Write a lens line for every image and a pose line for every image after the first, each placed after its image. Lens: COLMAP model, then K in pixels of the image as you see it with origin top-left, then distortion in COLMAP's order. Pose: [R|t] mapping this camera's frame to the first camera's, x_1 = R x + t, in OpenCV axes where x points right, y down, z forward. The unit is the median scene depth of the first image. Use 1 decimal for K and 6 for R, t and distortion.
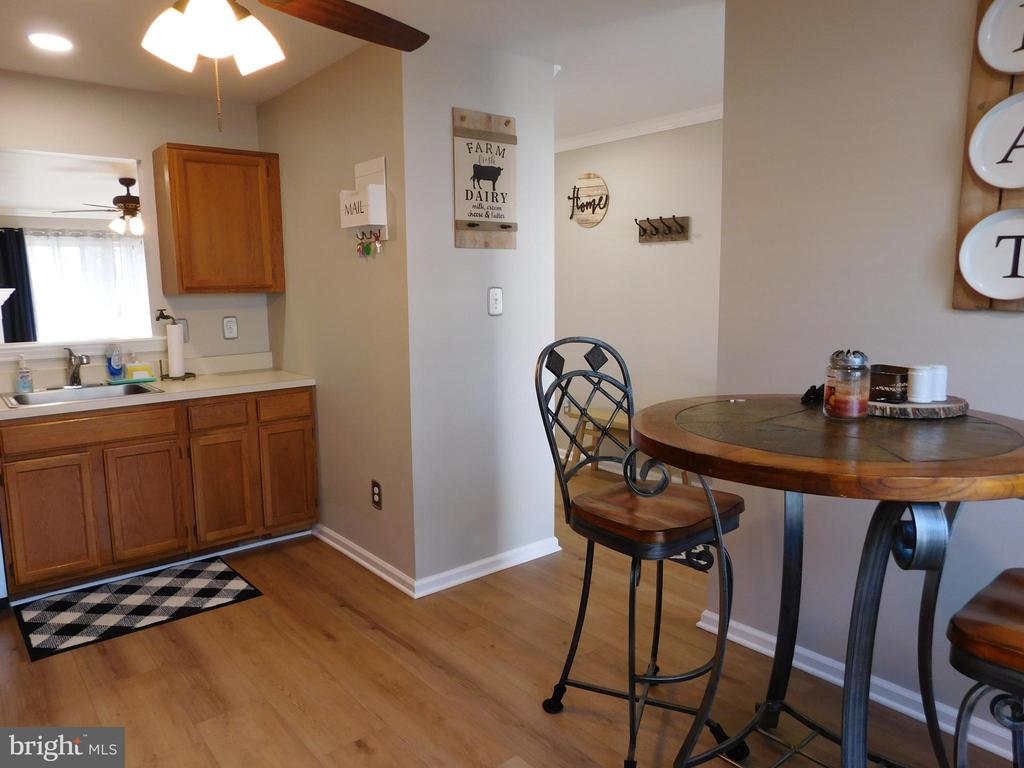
lens RADIAL K [[710.9, 0, 512.0], [0, 710.9, 384.0], [0, 0, 1]] dist [-0.083901, 0.063227]
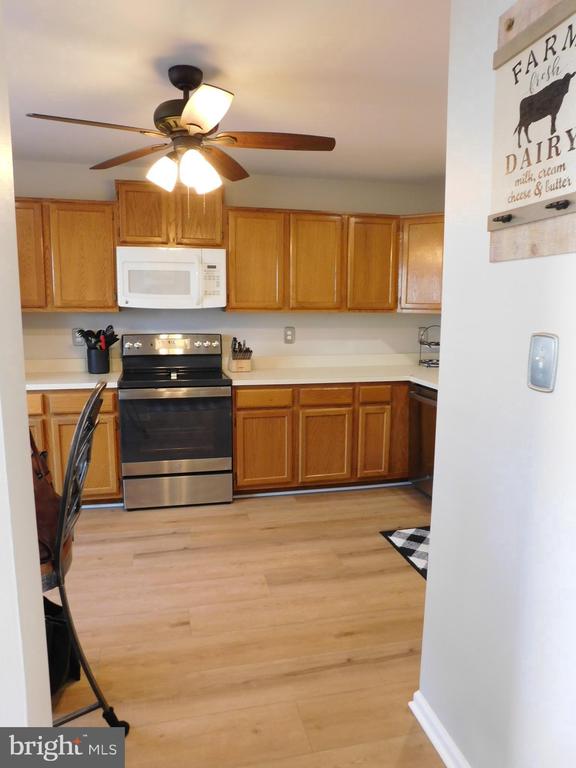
lens RADIAL K [[533.2, 0, 288.0], [0, 533.2, 384.0], [0, 0, 1]] dist [-0.083901, 0.063227]
pose [[-0.454453, 0.146438, -0.878651, 0.399279], [-0.119315, 0.967499, 0.222958, -0.171356], [0.882743, 0.206161, -0.422211, 1.053033]]
